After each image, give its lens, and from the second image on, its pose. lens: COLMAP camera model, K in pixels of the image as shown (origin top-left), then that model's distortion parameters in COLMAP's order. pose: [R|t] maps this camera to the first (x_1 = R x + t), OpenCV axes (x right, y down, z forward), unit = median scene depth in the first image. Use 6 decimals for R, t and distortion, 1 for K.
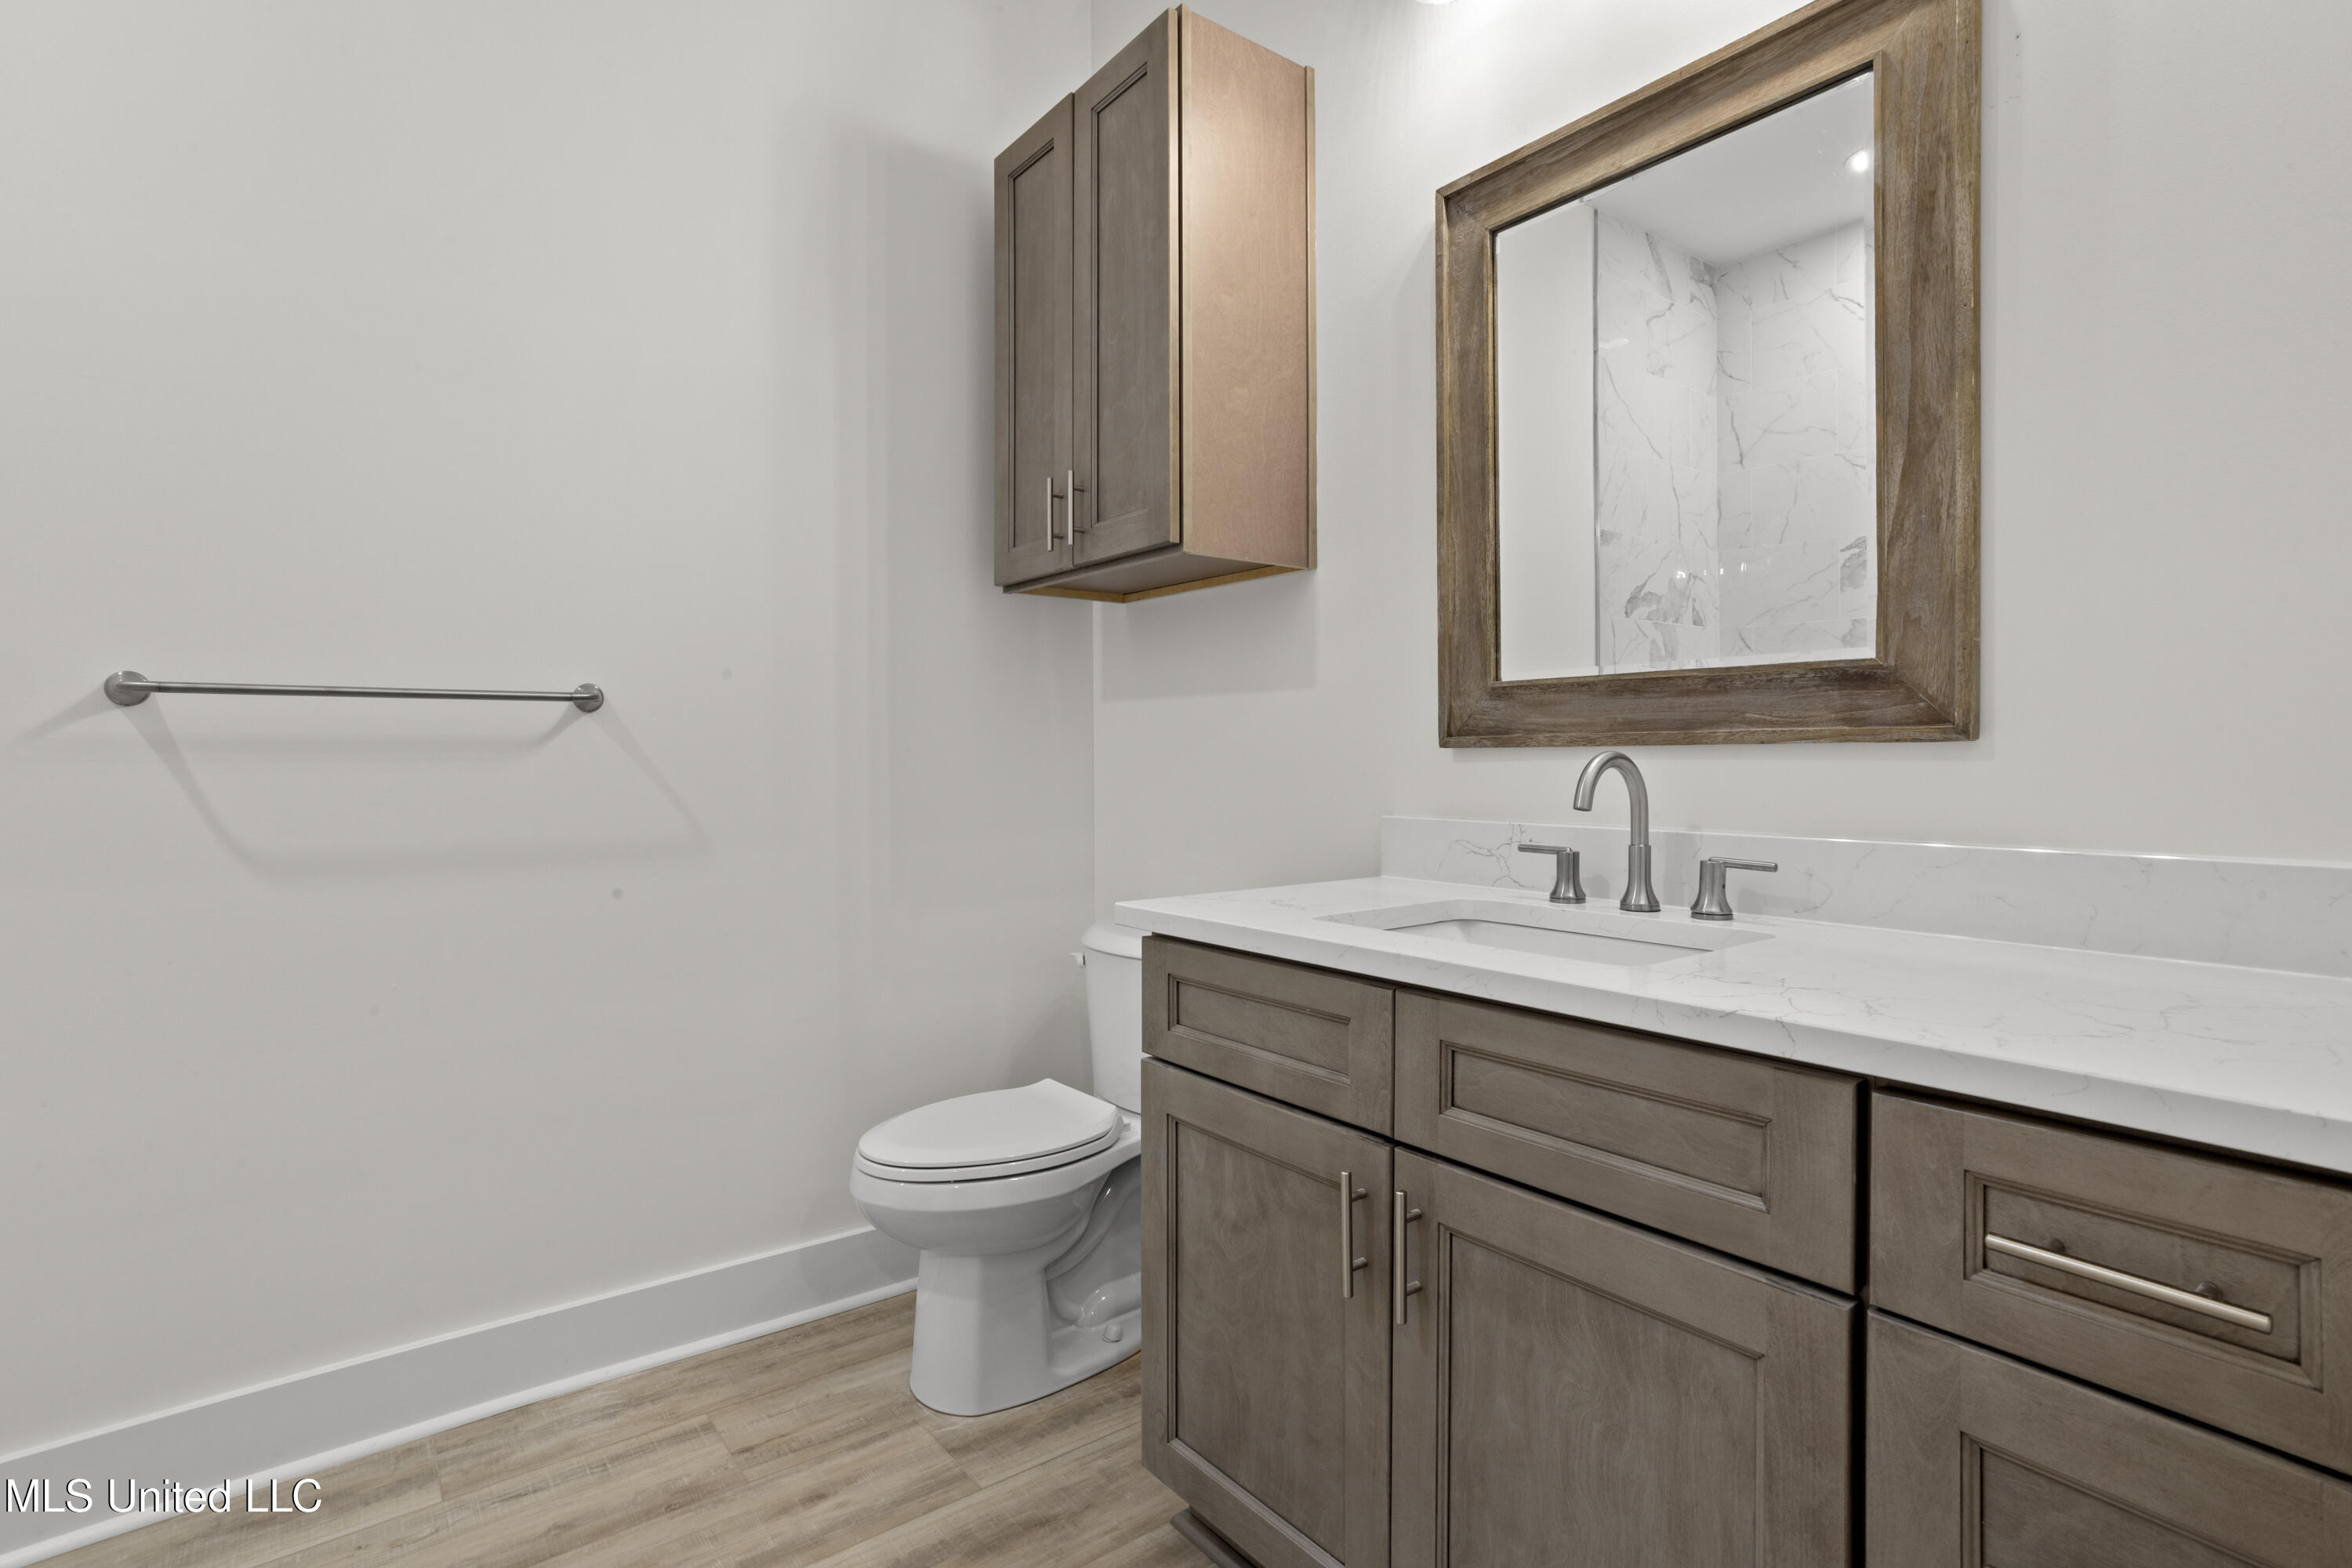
lens RADIAL K [[1141.4, 0, 1163.8], [0, 1141.4, 787.8], [0, 0, 1]] dist [-0.050058, 0.034097]
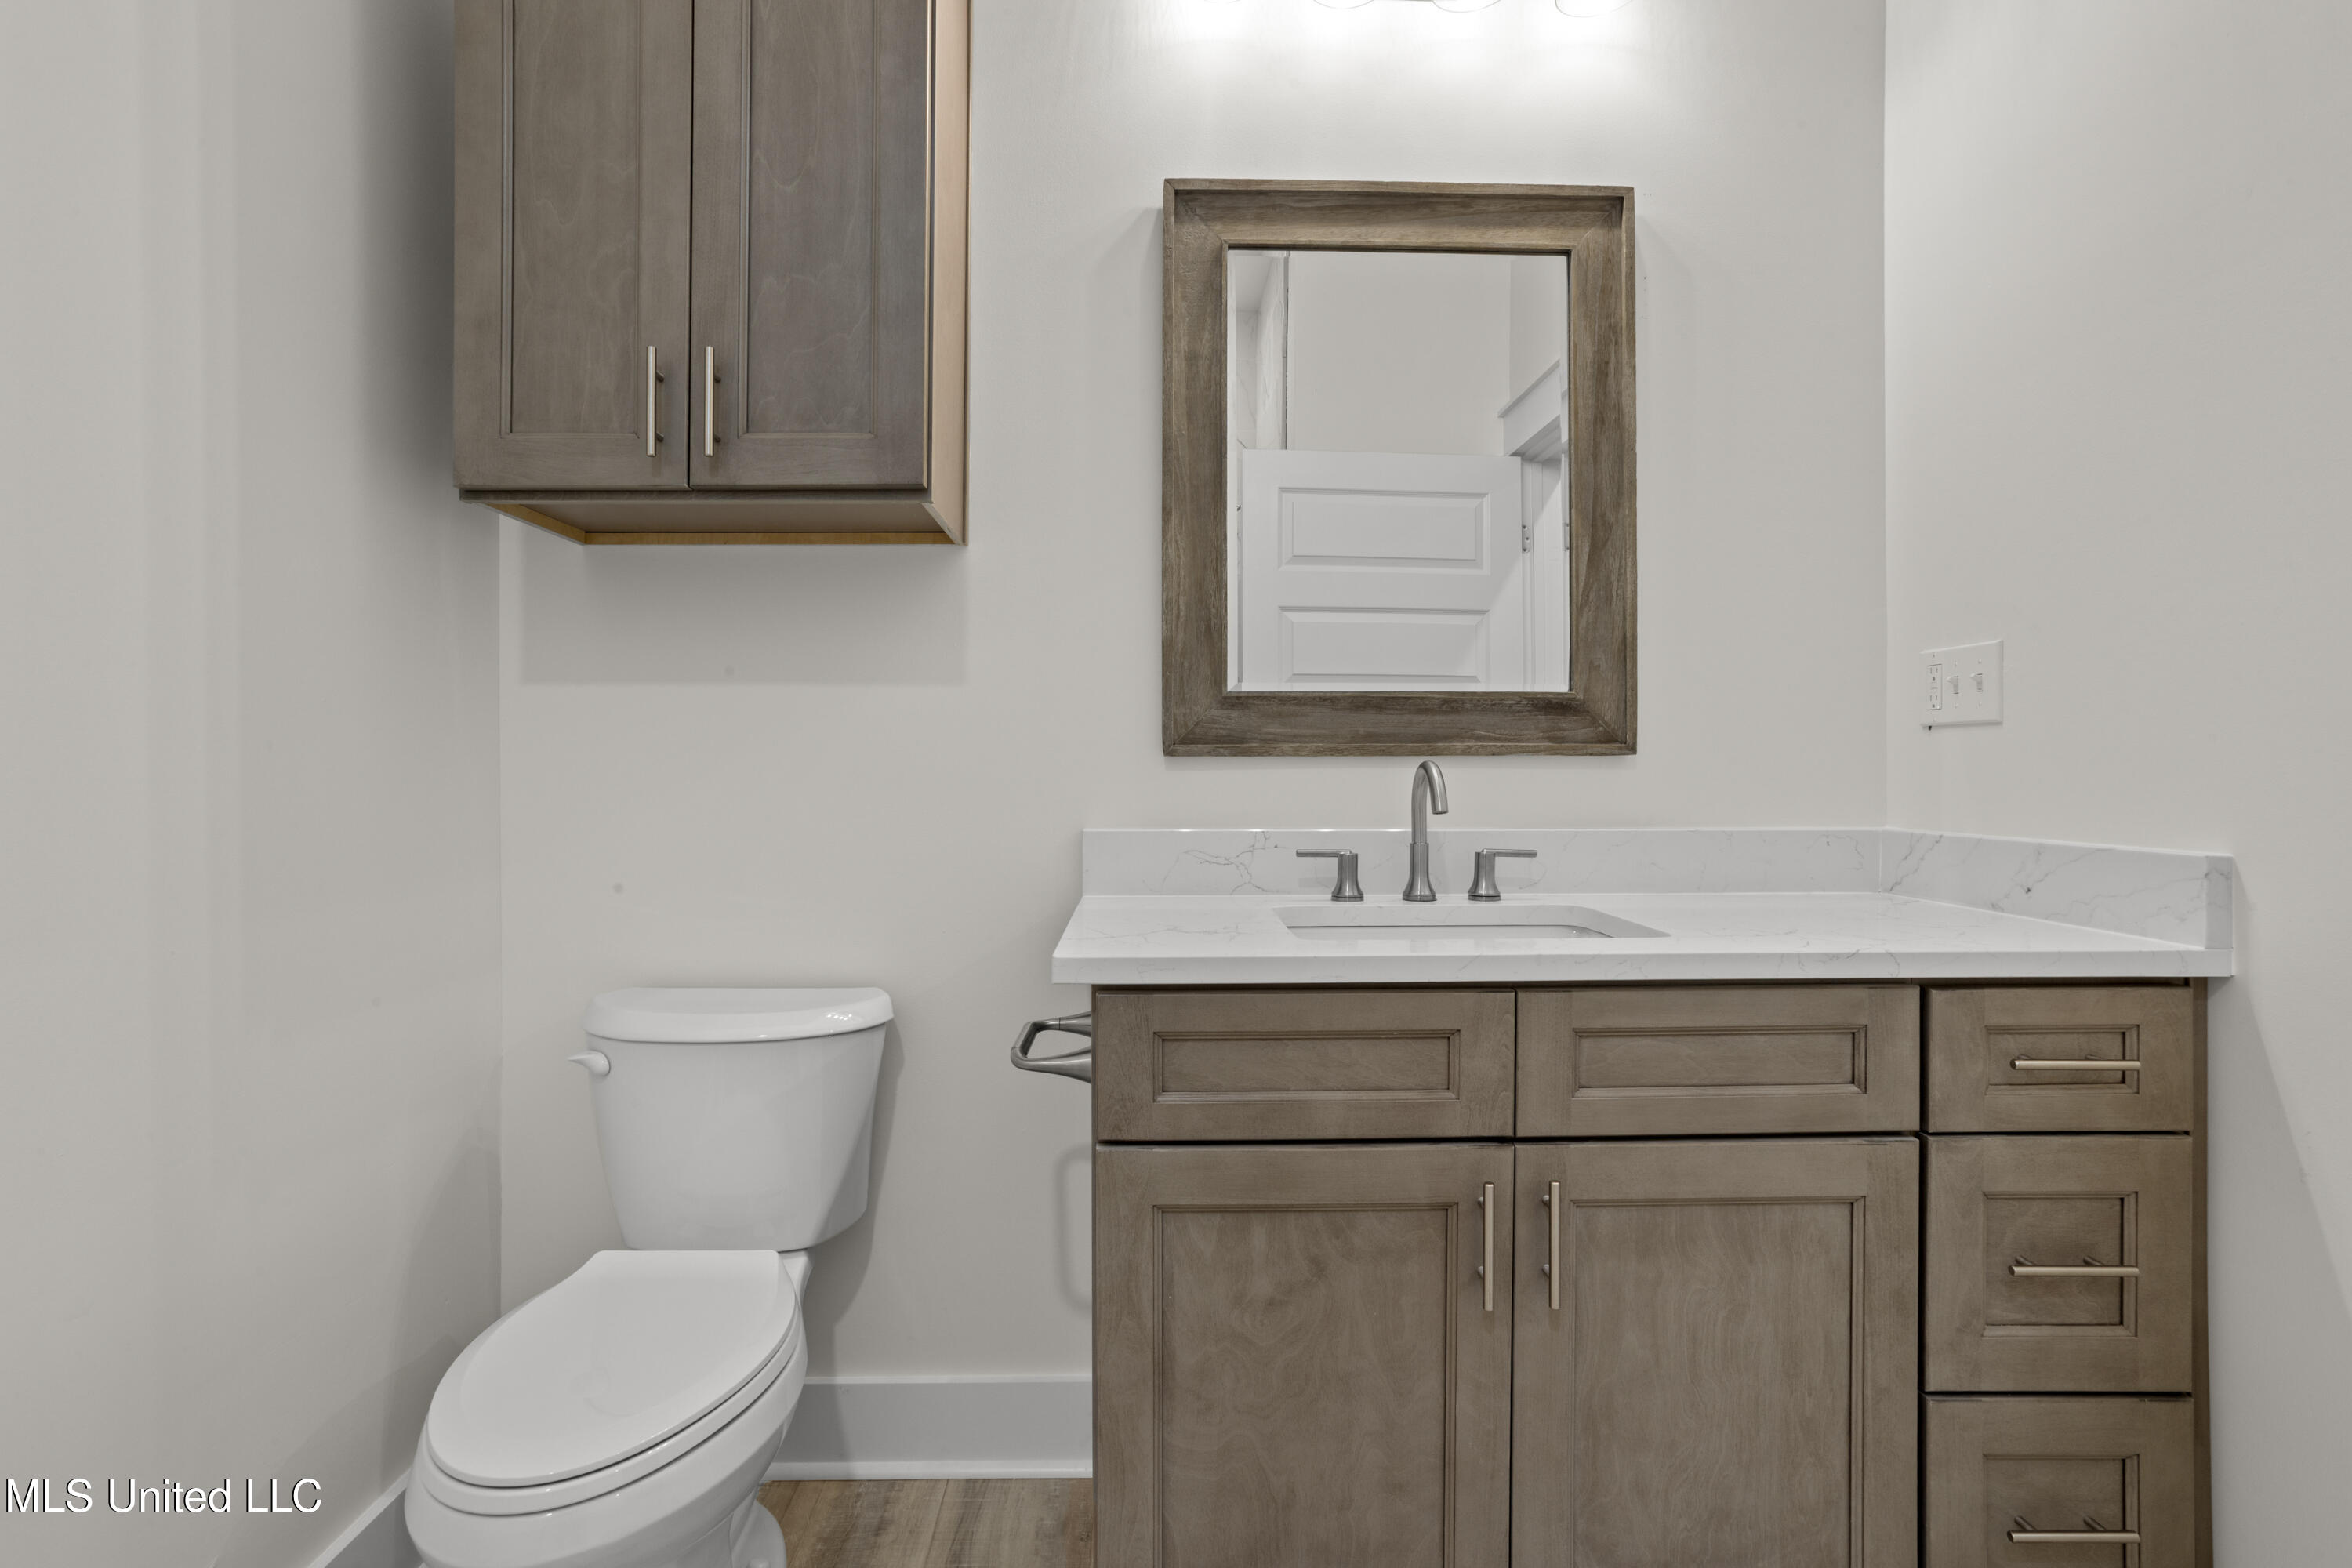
lens RADIAL K [[1141.4, 0, 1163.8], [0, 1141.4, 787.8], [0, 0, 1]] dist [-0.050058, 0.034097]
pose [[0.586151, -0.011753, 0.810116, -0.705812], [0.019660, 0.999807, 0.000280, -0.011163], [-0.809963, 0.015763, 0.586269, 0.568749]]
